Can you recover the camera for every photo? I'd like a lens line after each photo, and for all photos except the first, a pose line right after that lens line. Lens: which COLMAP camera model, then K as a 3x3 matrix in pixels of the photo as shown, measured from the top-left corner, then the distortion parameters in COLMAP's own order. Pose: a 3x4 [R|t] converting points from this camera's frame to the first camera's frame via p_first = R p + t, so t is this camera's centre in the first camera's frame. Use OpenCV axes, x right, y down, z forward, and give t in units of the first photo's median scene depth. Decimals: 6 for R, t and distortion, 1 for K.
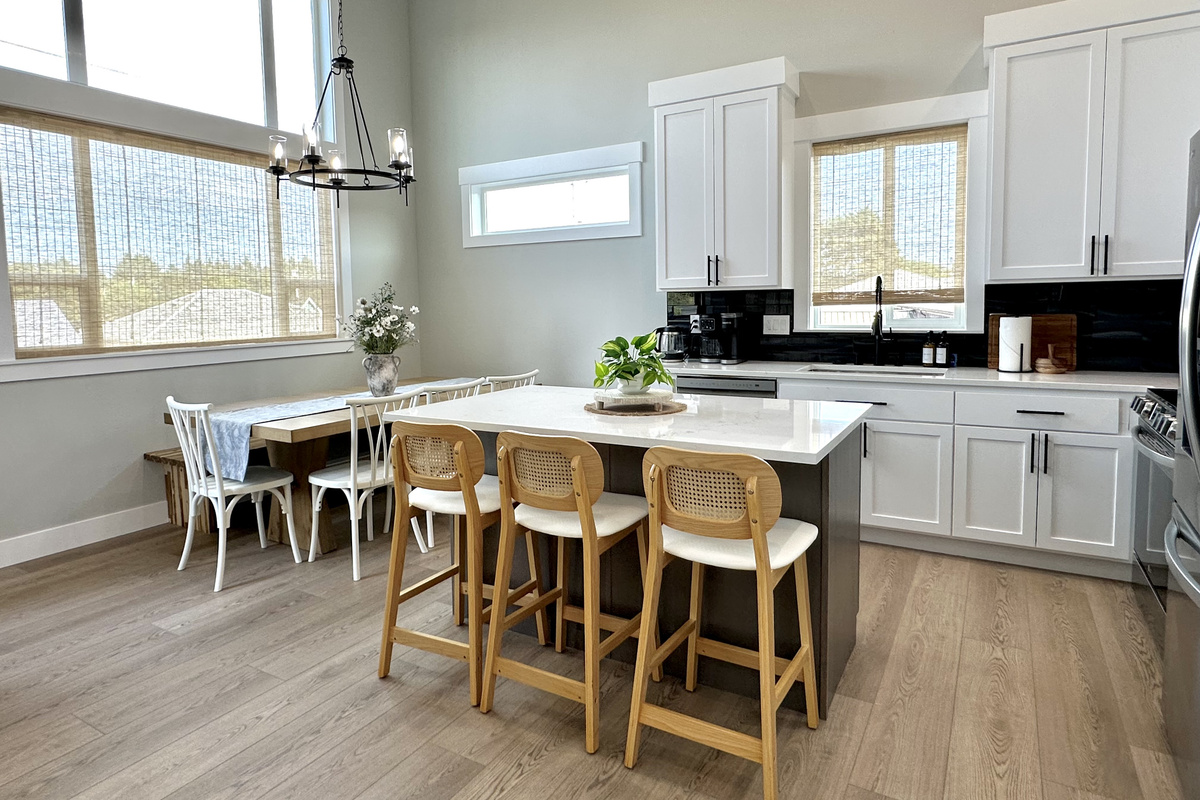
lens RADIAL K [[691.8, 0, 599.2], [0, 691.8, 359.5], [0, 0, 1]] dist [-0.001158, -0.000616]
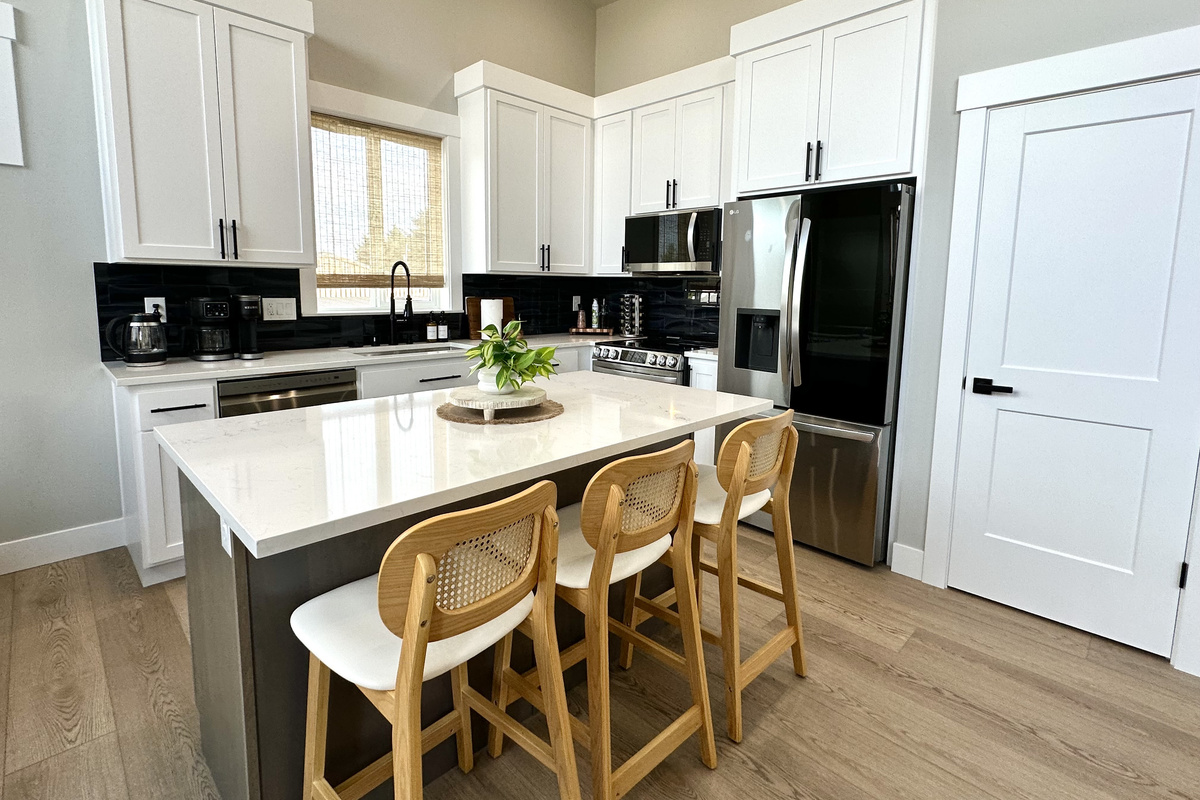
lens RADIAL K [[578.7, 0, 595.6], [0, 578.7, 353.4], [0, 0, 1]] dist [0.010709, -0.000121]
pose [[0.261527, -0.095888, 0.960421, -0.381225], [0.055158, 0.994912, 0.084312, -0.036690], [-0.963619, 0.030925, 0.265485, 0.456930]]
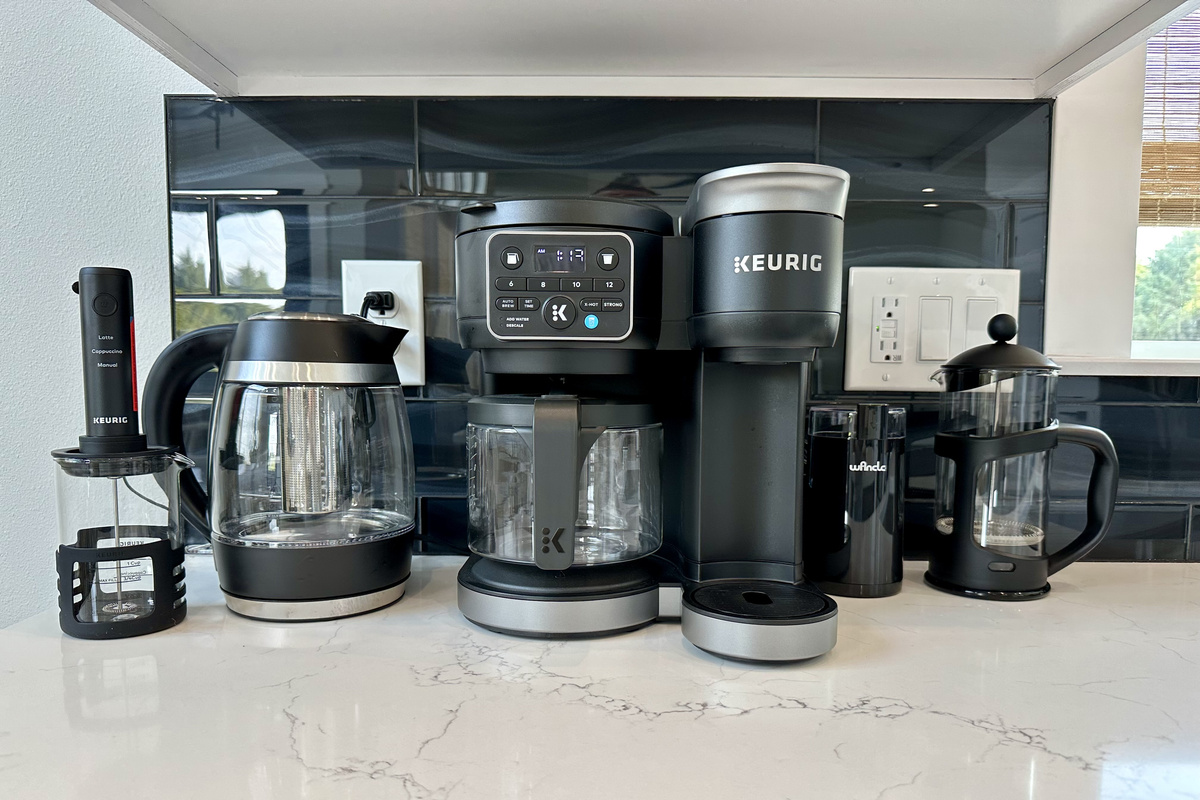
lens RADIAL K [[823.4, 0, 600.0], [0, 823.4, 400.0], [0, 0, 1]] dist [0.002885, 0.001037]
pose [[0.871502, 0.012581, 0.490230, 0.108736], [0.010580, 0.998956, -0.044444, -0.029242], [-0.490277, 0.043920, 0.870459, 0.950435]]
